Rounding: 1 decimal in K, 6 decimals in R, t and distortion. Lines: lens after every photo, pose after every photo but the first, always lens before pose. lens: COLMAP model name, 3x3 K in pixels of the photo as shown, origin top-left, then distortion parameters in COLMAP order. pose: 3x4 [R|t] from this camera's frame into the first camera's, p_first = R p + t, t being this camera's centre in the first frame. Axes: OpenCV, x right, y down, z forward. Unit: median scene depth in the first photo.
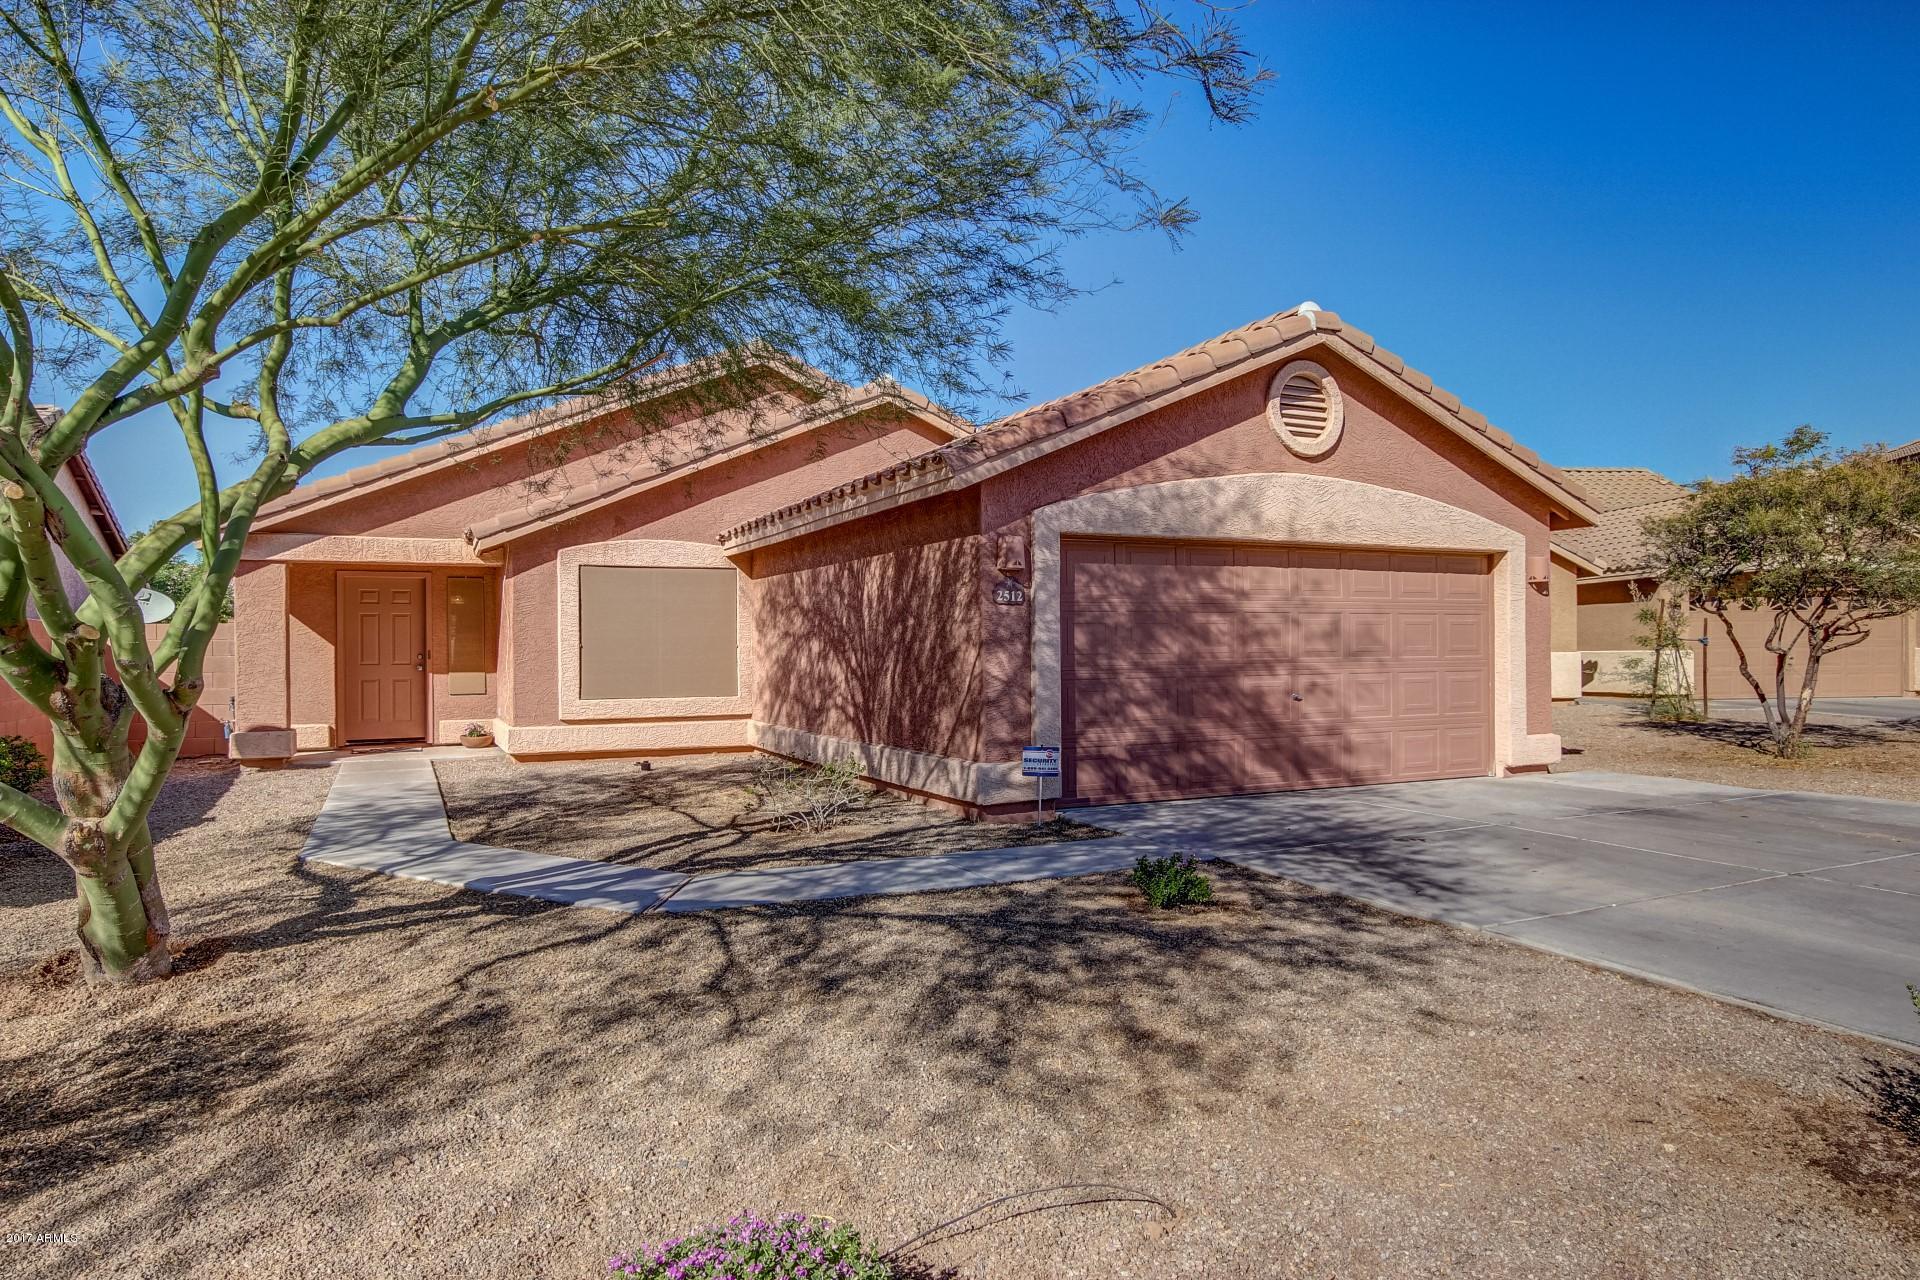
lens RADIAL K [[1216.9, 0, 962.4], [0, 1216.9, 643.3], [0, 0, 1]] dist [-0.025963, -0.000004]
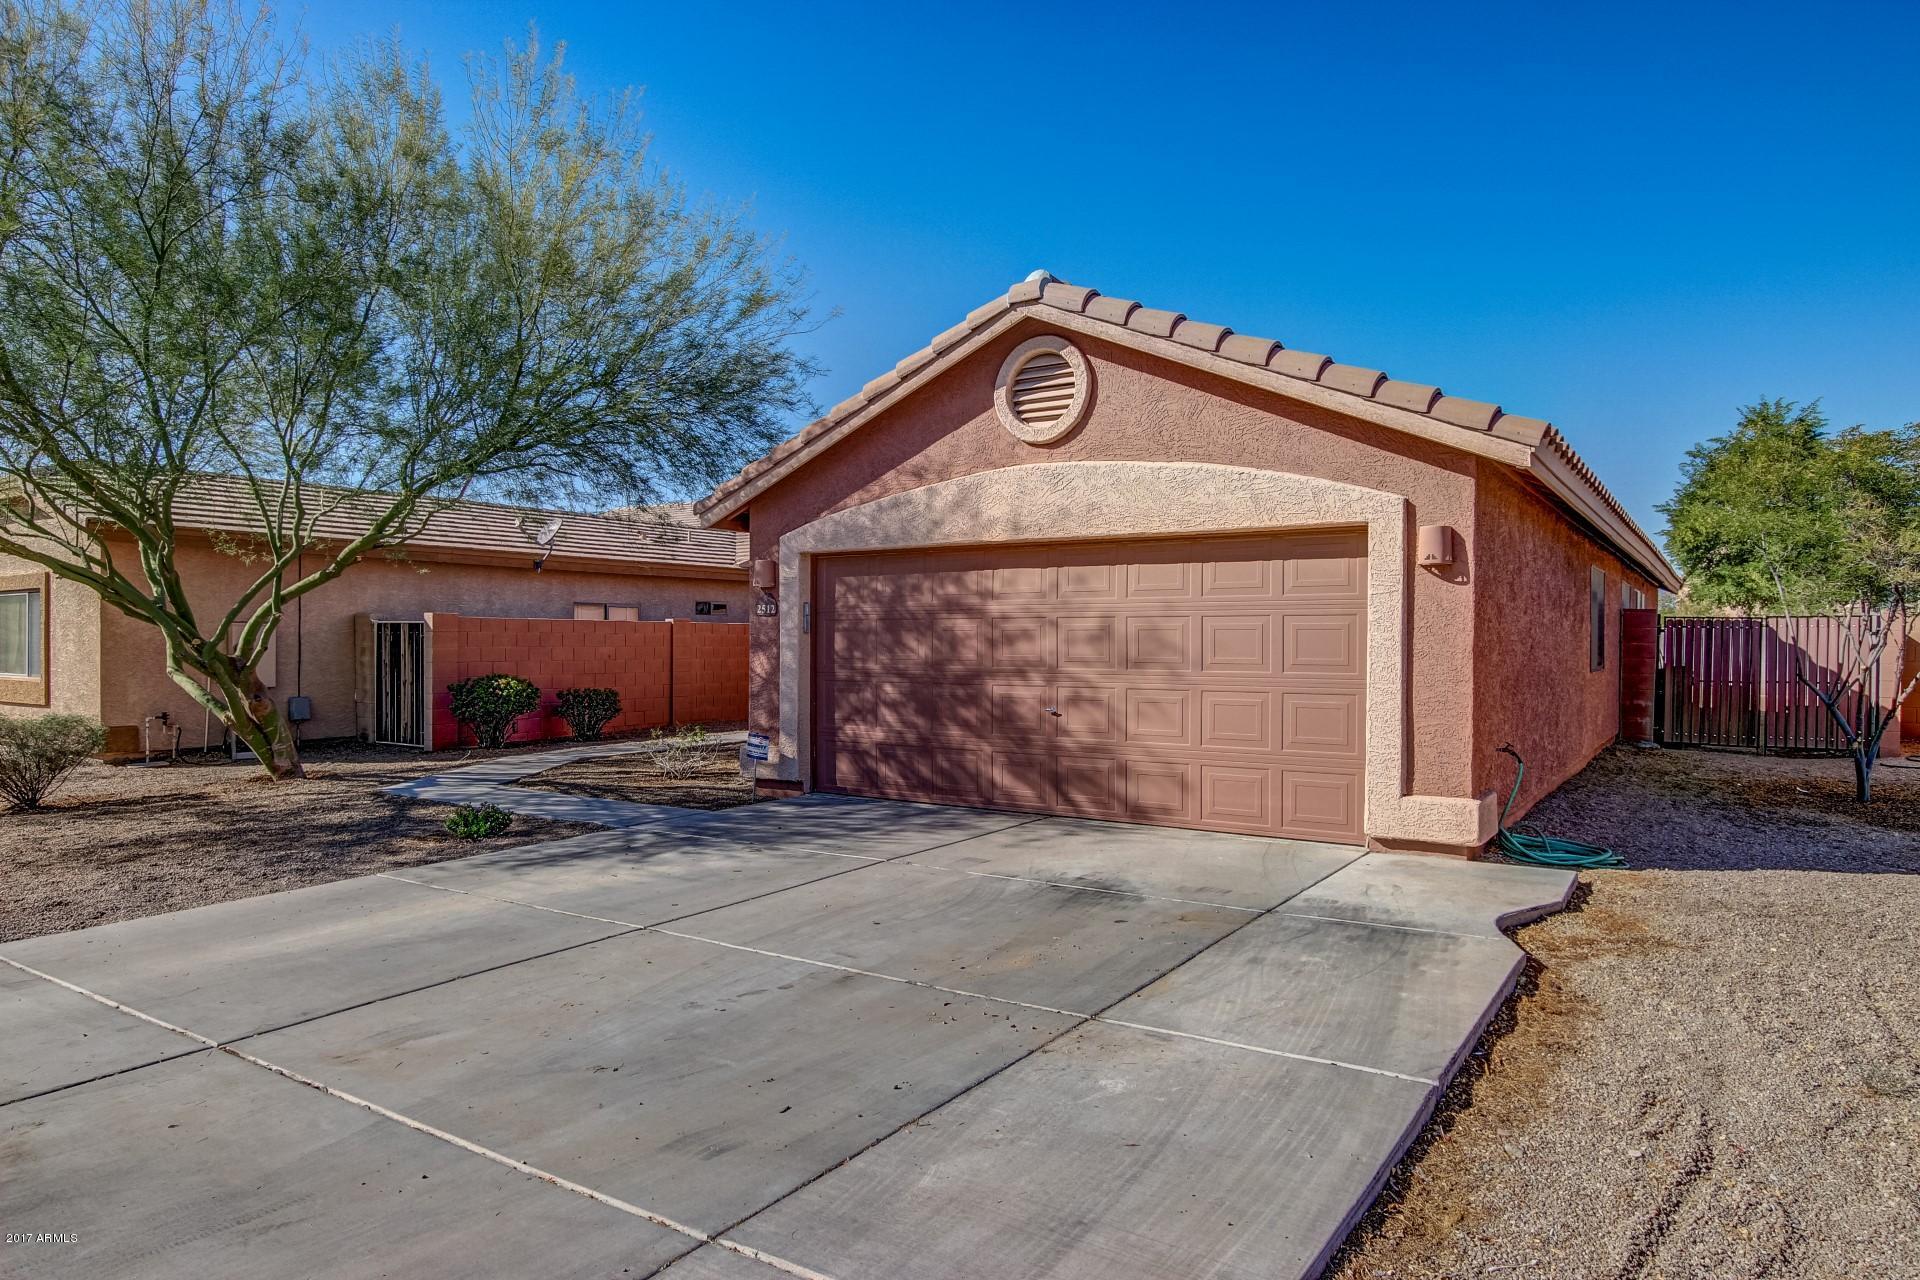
lens RADIAL K [[1143.8, 0, 952.2], [0, 1143.8, 635.5], [0, 0, 1]] dist [-0.022945, -0.000433]
pose [[0.491537, 0.007099, -0.870828, 1.026473], [-0.004716, 0.999974, 0.005491, -0.016618], [0.870844, 0.001408, 0.491557, 0.546943]]
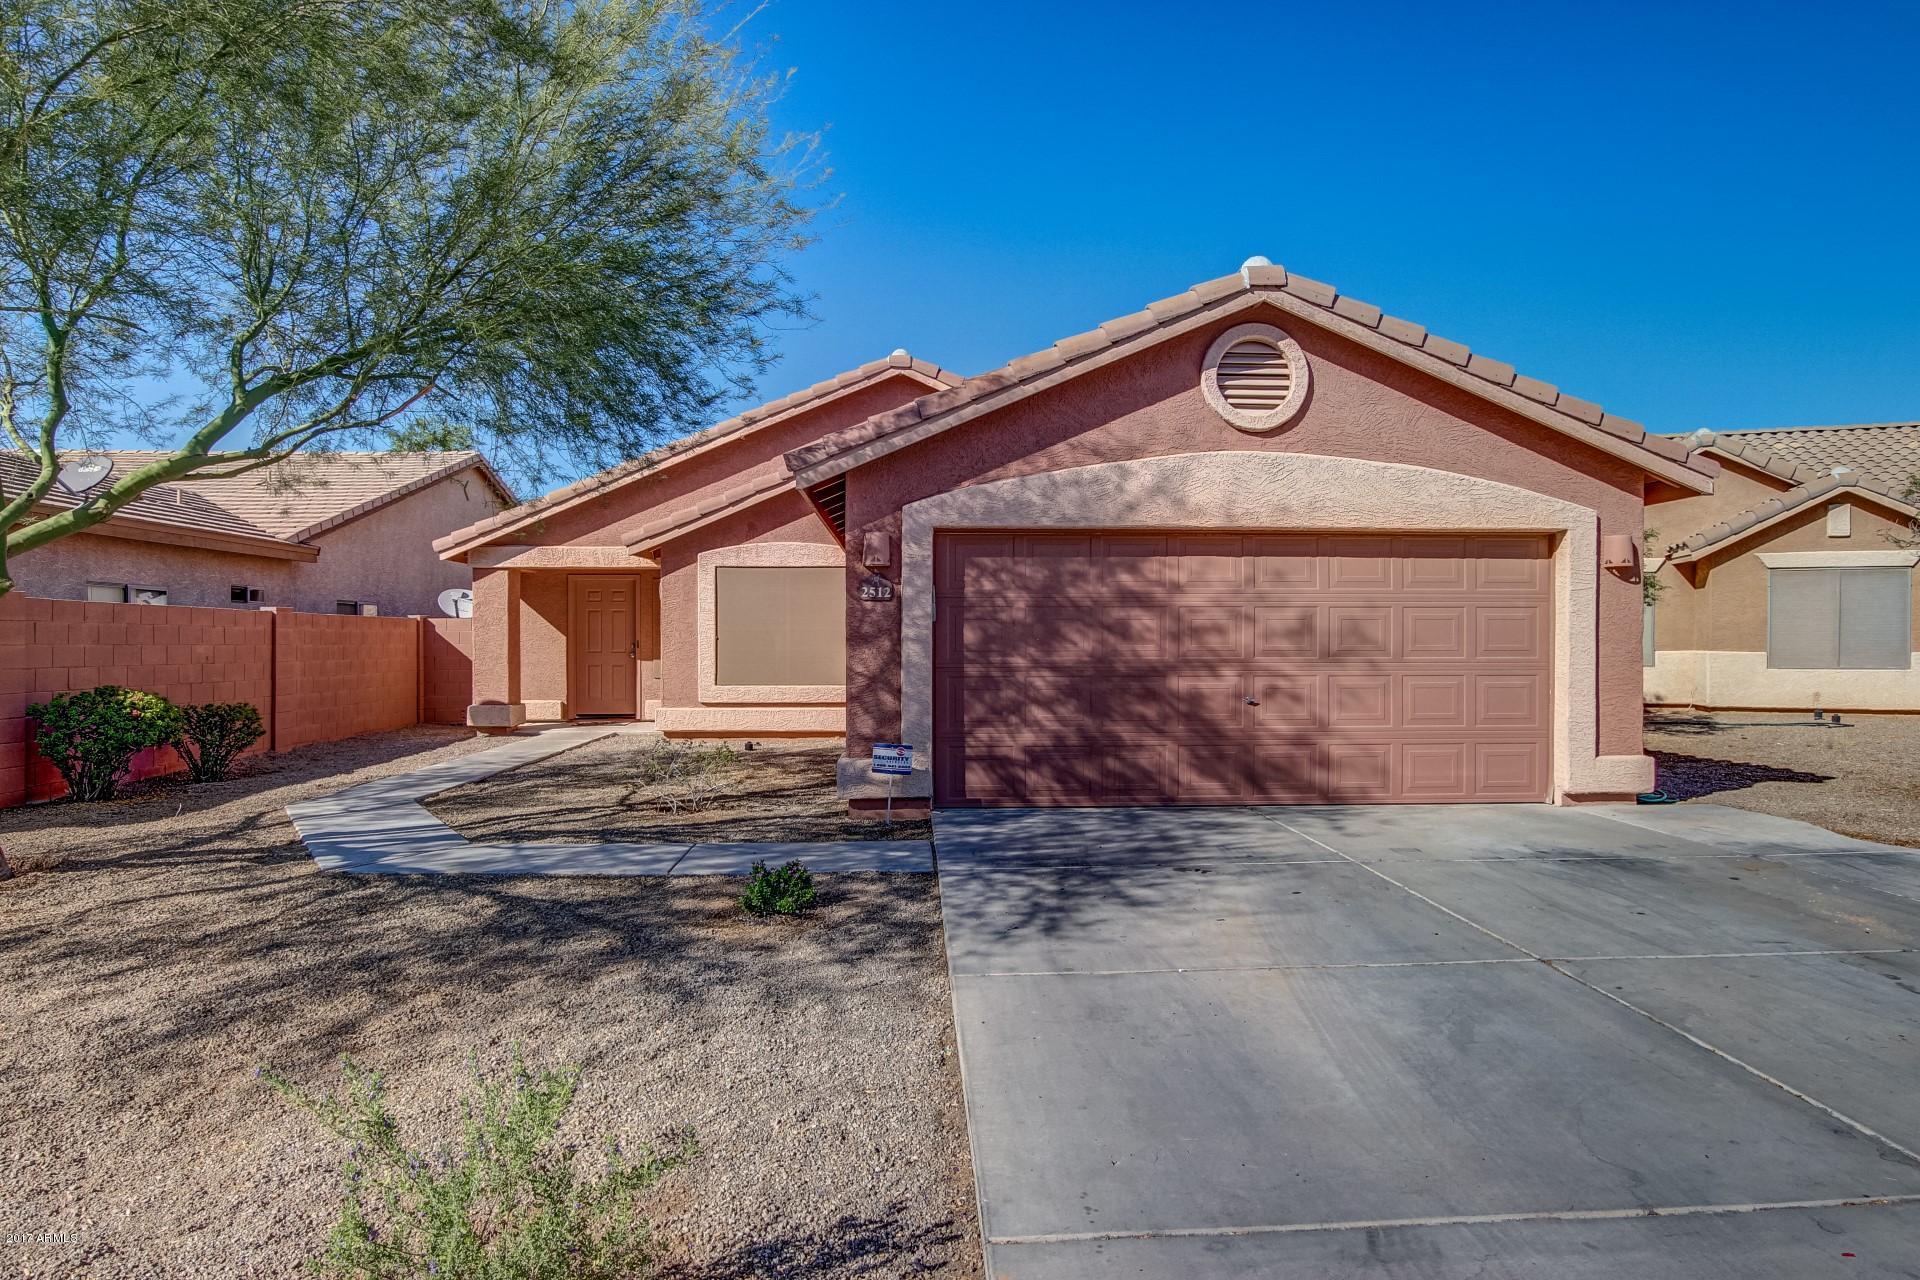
lens RADIAL K [[1143.8, 0, 911.4], [0, 1143.8, 640.8], [0, 0, 1]] dist [-0.022945, -0.000433]
pose [[0.913969, 0.007356, -0.405717, 0.408717], [-0.004868, 0.999962, 0.007164, -0.005397], [0.405754, -0.004573, 0.913971, 0.139129]]
